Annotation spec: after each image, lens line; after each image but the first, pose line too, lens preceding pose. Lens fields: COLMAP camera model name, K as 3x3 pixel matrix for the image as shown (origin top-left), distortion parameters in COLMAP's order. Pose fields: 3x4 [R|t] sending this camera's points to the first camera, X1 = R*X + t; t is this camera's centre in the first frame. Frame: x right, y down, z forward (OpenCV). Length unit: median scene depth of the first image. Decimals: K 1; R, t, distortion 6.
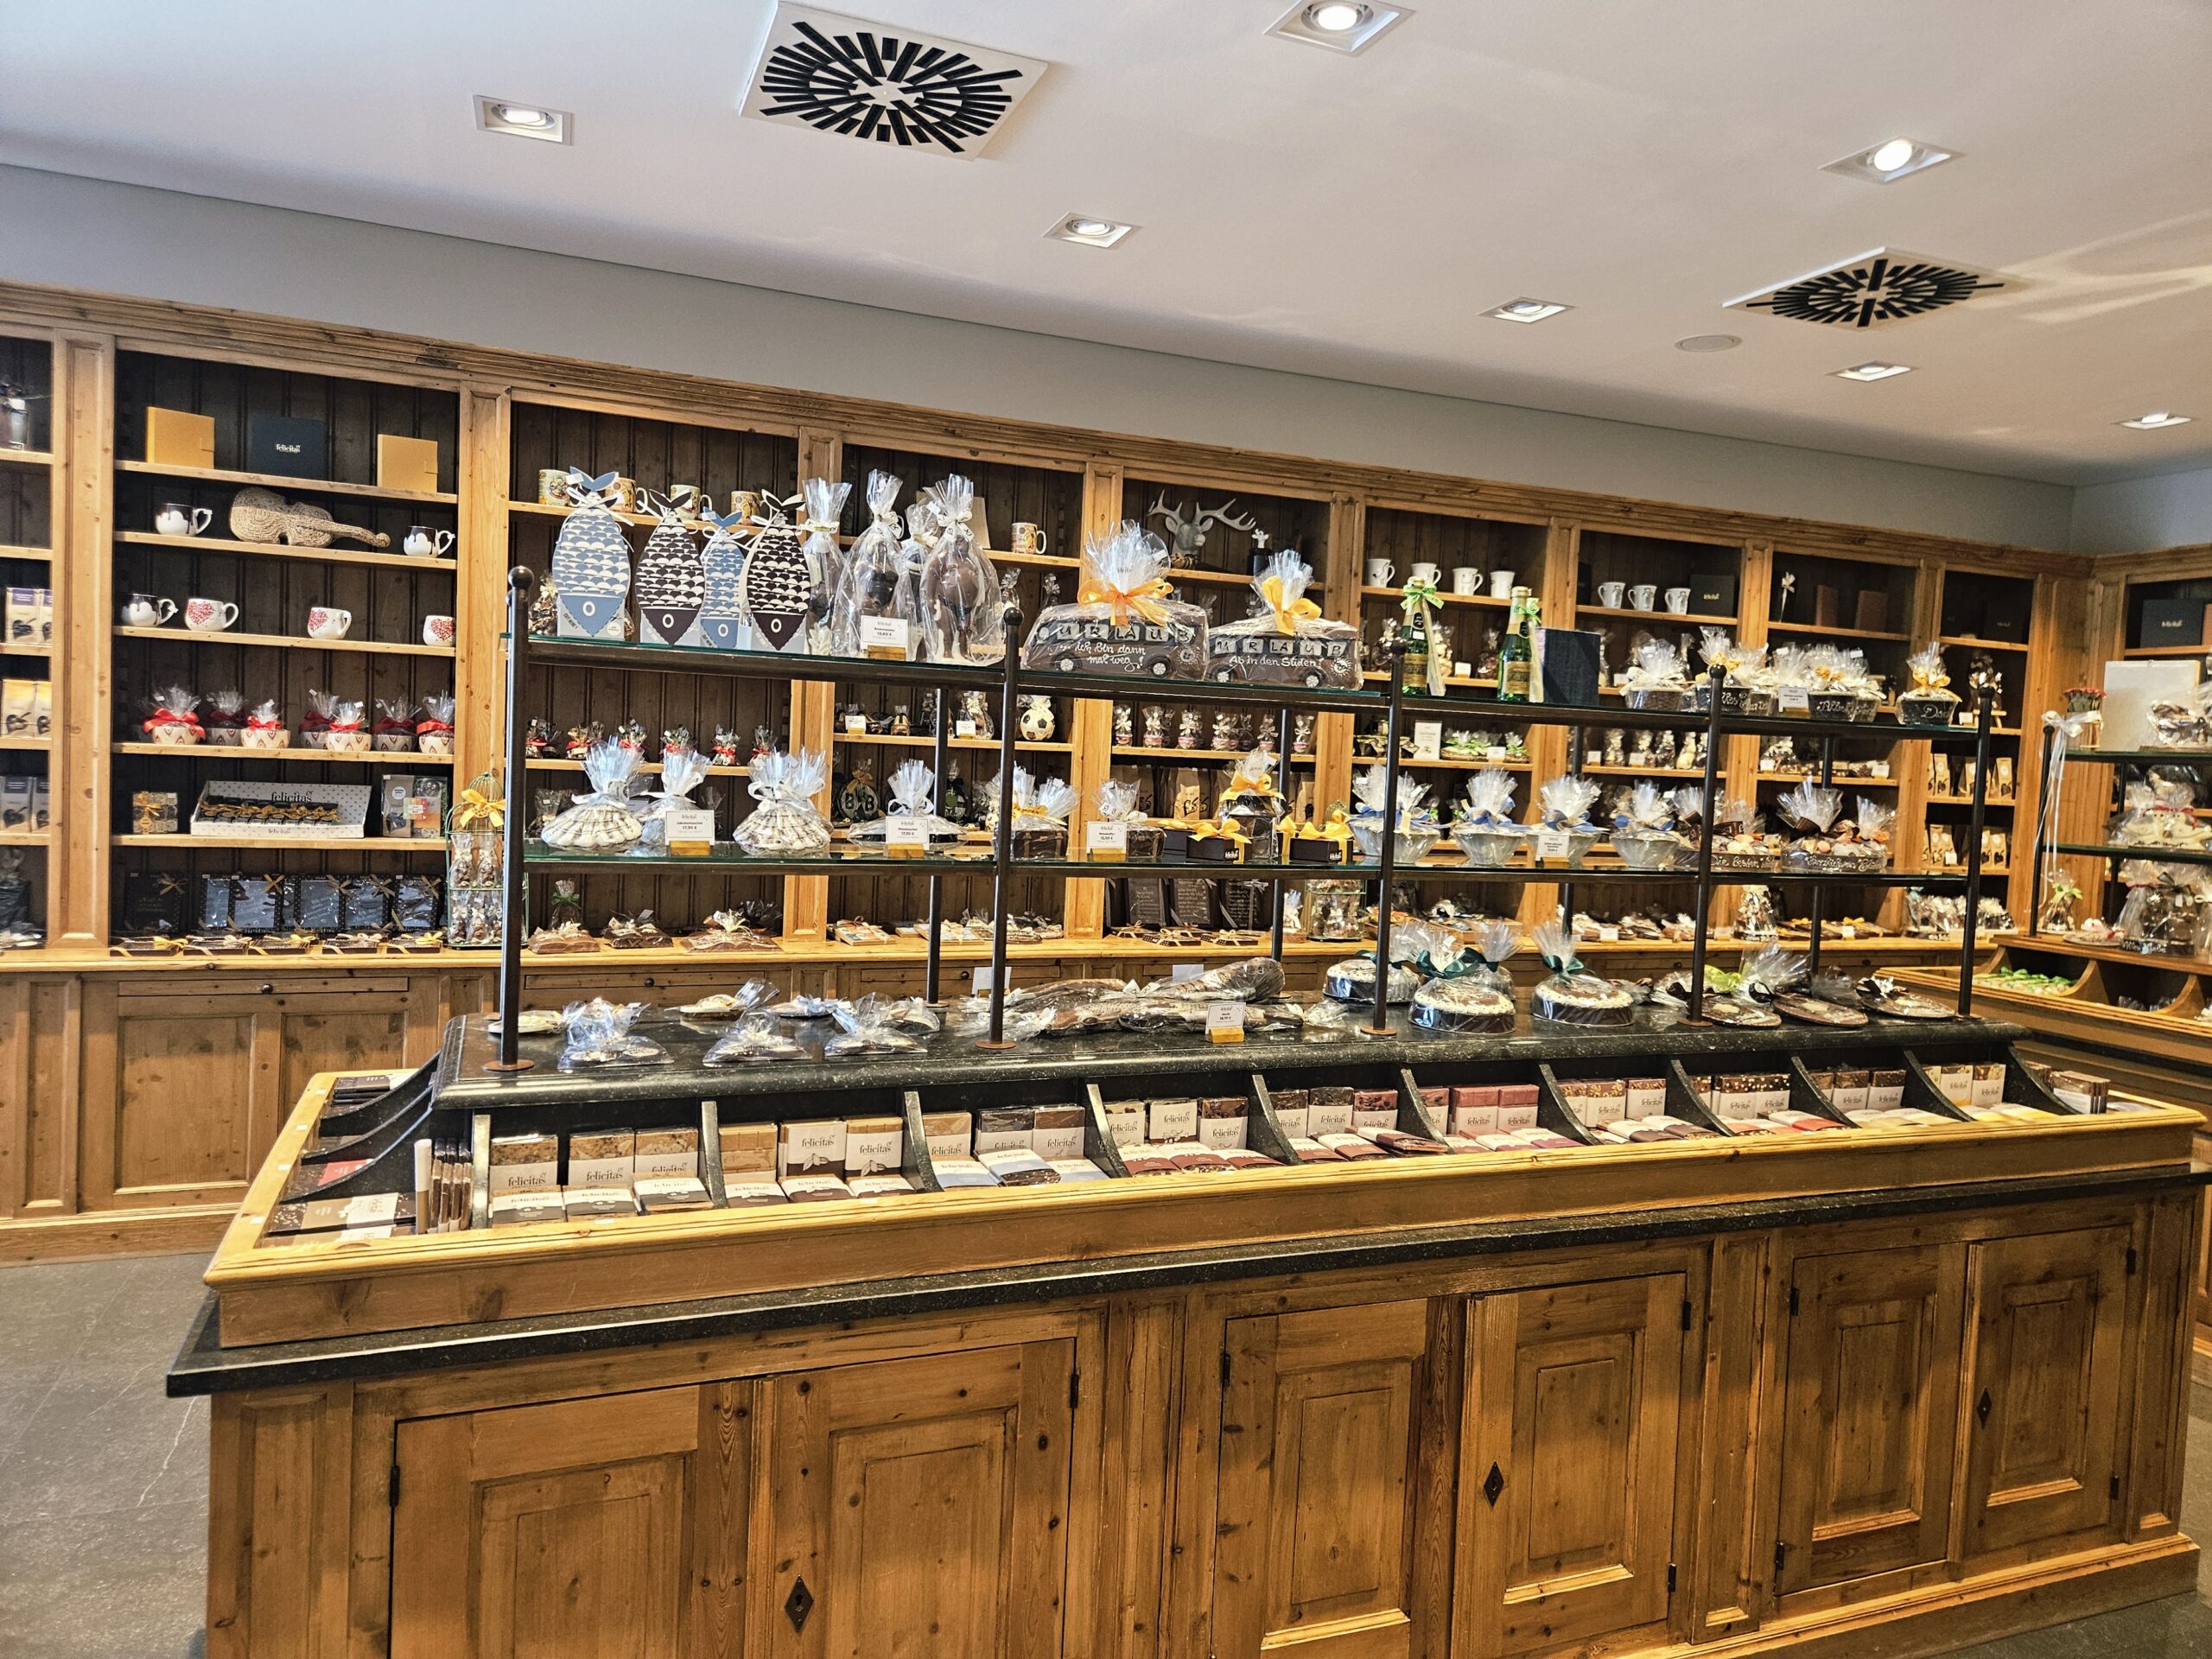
lens RADIAL K [[1483.8, 0, 1105.3], [0, 1483.8, 830.1], [0, 0, 1]] dist [0.049134, -0.020252]
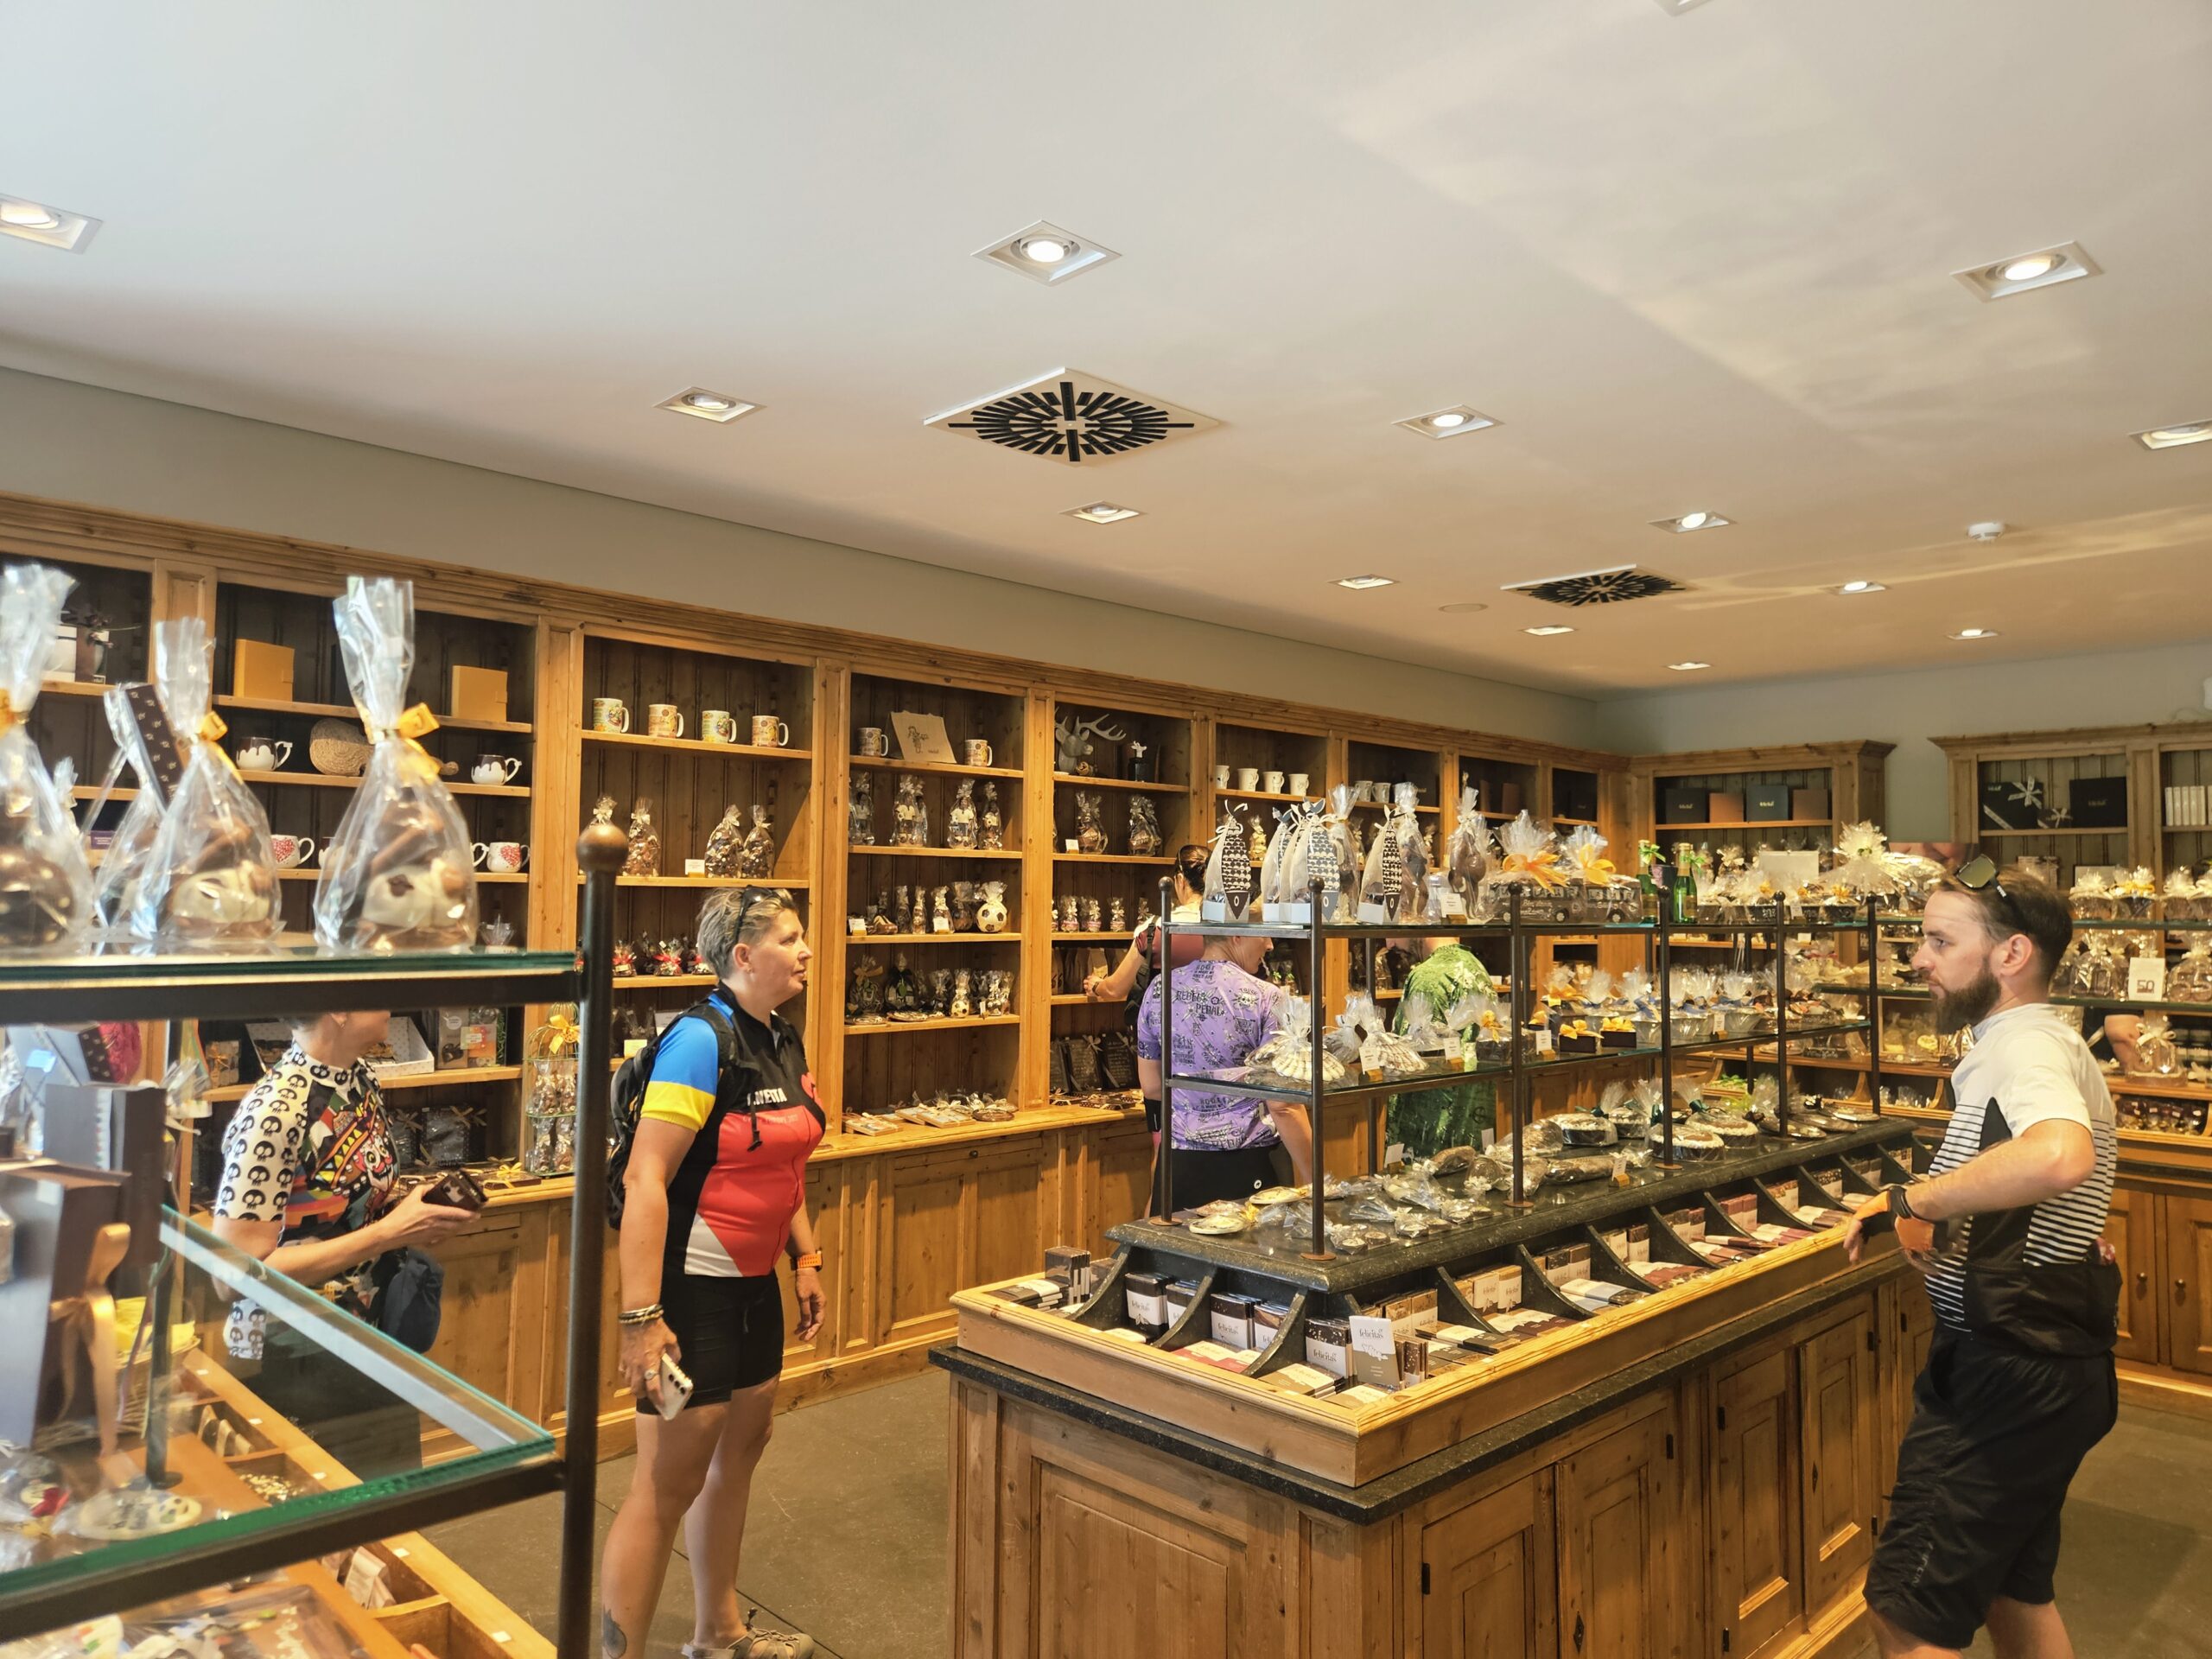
lens RADIAL K [[1483.8, 0, 1108.5], [0, 1483.8, 839.1], [0, 0, 1]] dist [0.049134, -0.020252]
pose [[0.925025, -0.017267, 0.379514, -0.428634], [0.048467, 0.996167, -0.072811, -0.050361], [-0.376803, 0.085746, 0.922316, -0.068705]]
